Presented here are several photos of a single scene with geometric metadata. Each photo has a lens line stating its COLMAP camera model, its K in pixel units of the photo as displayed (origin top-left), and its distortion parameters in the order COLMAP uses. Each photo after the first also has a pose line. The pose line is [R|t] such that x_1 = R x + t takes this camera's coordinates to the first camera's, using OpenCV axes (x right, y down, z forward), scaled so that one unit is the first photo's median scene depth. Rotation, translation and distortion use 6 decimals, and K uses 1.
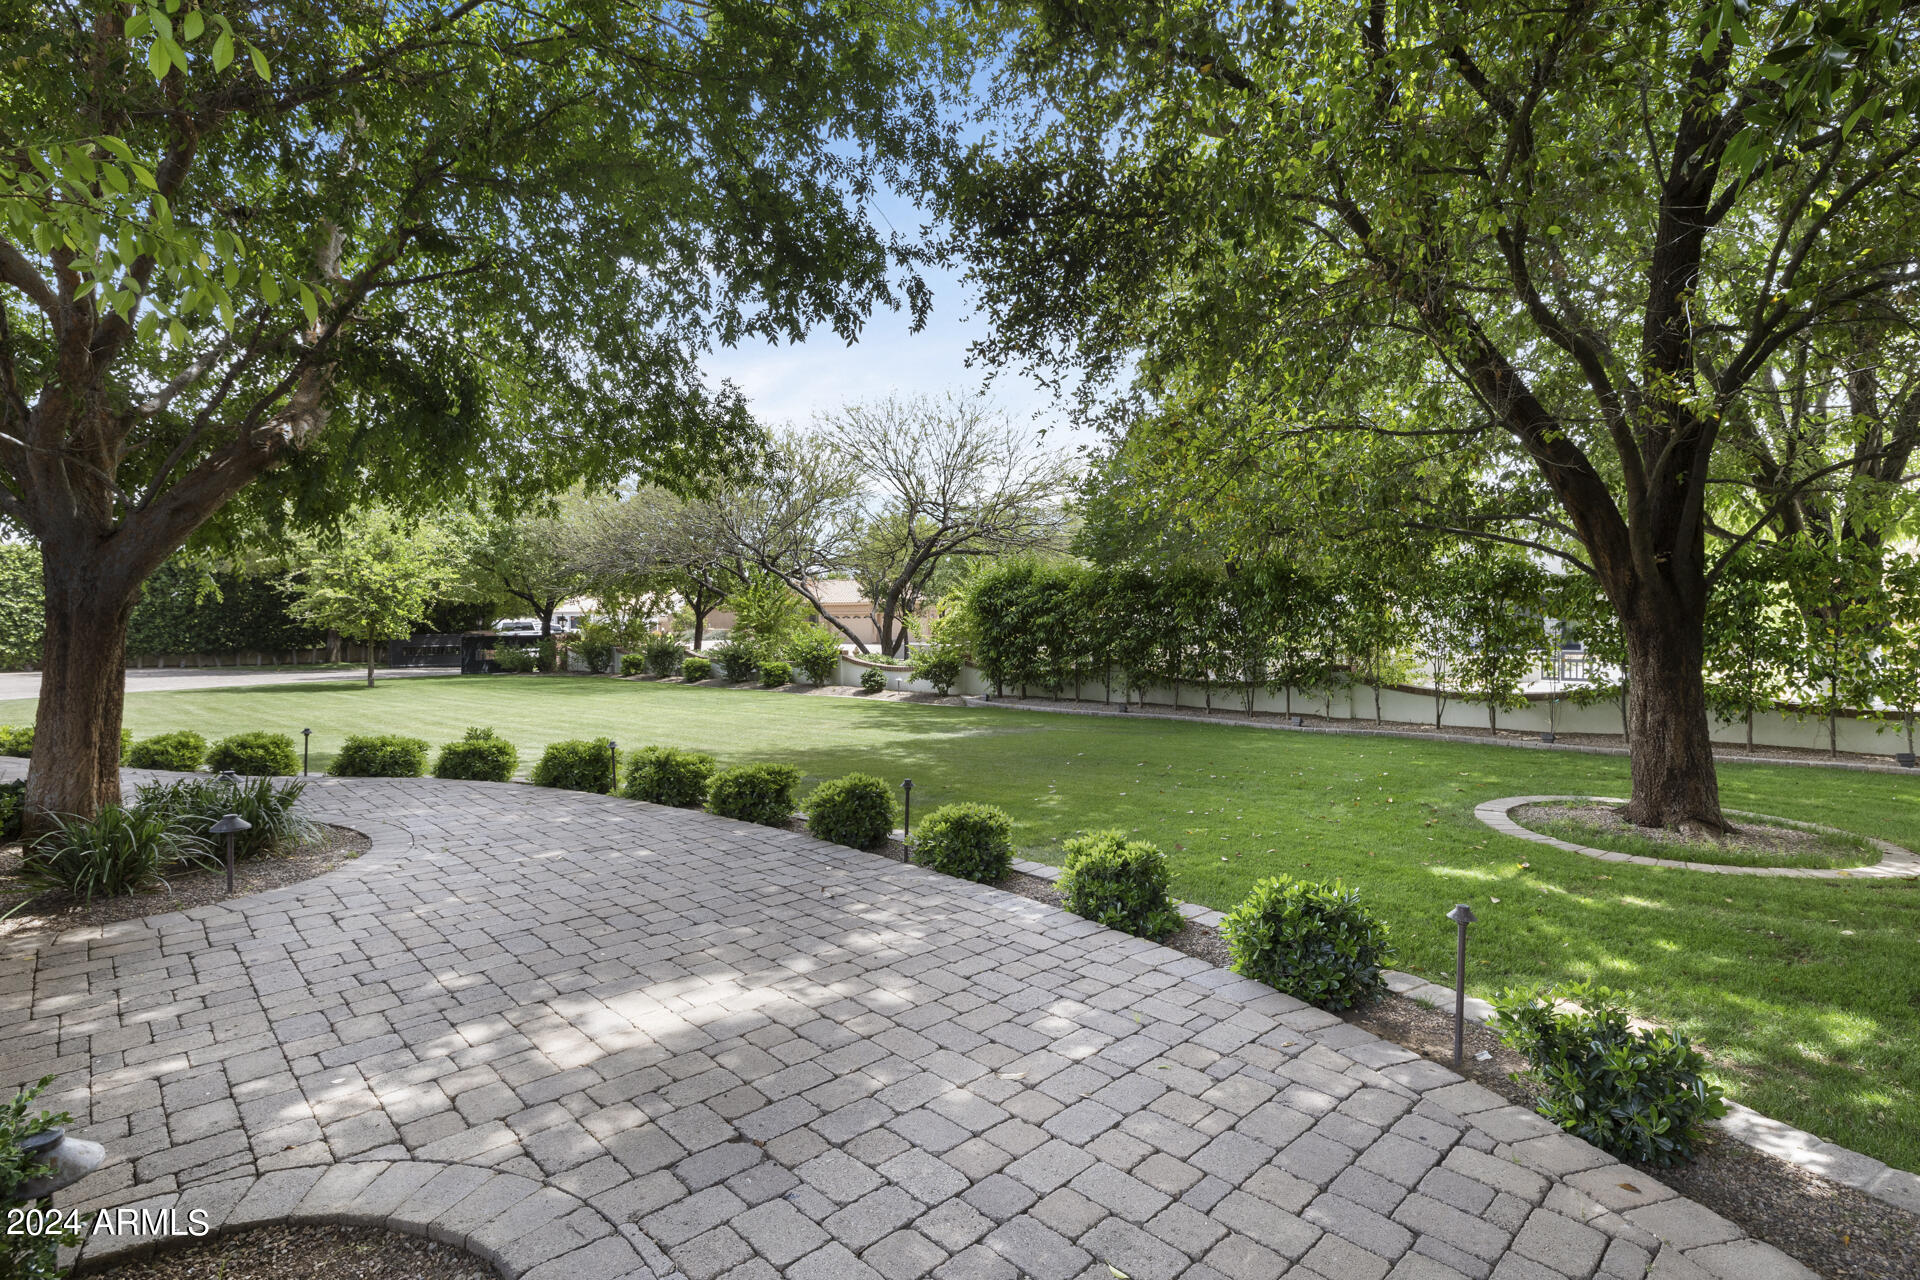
lens RADIAL K [[958.7, 0, 958.5], [0, 958.7, 634.3], [0, 0, 1]] dist [-0.006332, -0.000766]
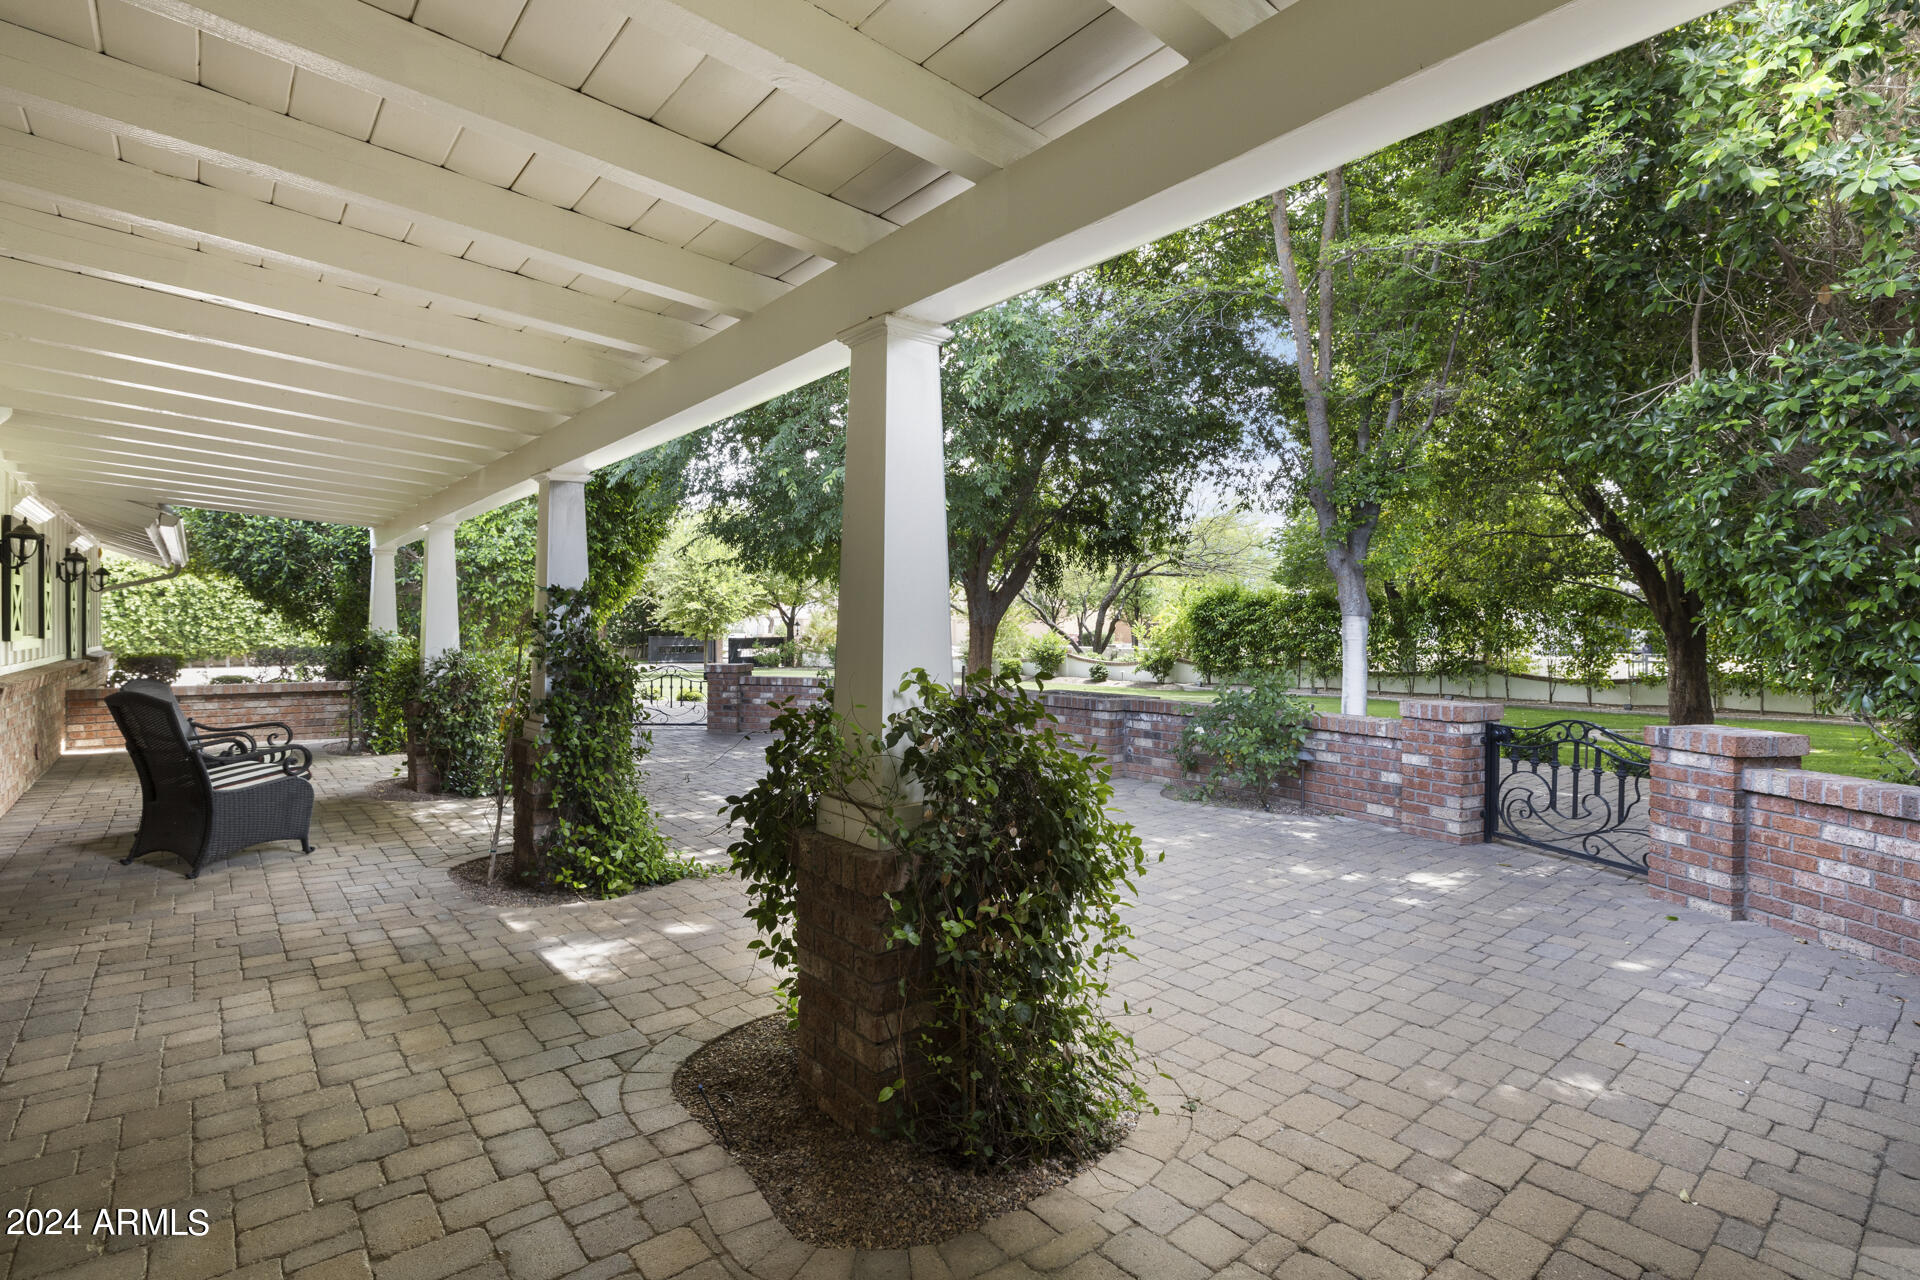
lens RADIAL K [[958.7, 0, 957.9], [0, 958.7, 636.3], [0, 0, 1]] dist [-0.006332, -0.000766]
pose [[0.997558, 0.005571, -0.069621, -0.287122], [-0.005830, 0.999977, -0.003517, 0.005829], [0.069600, 0.003914, 0.997567, -0.497286]]
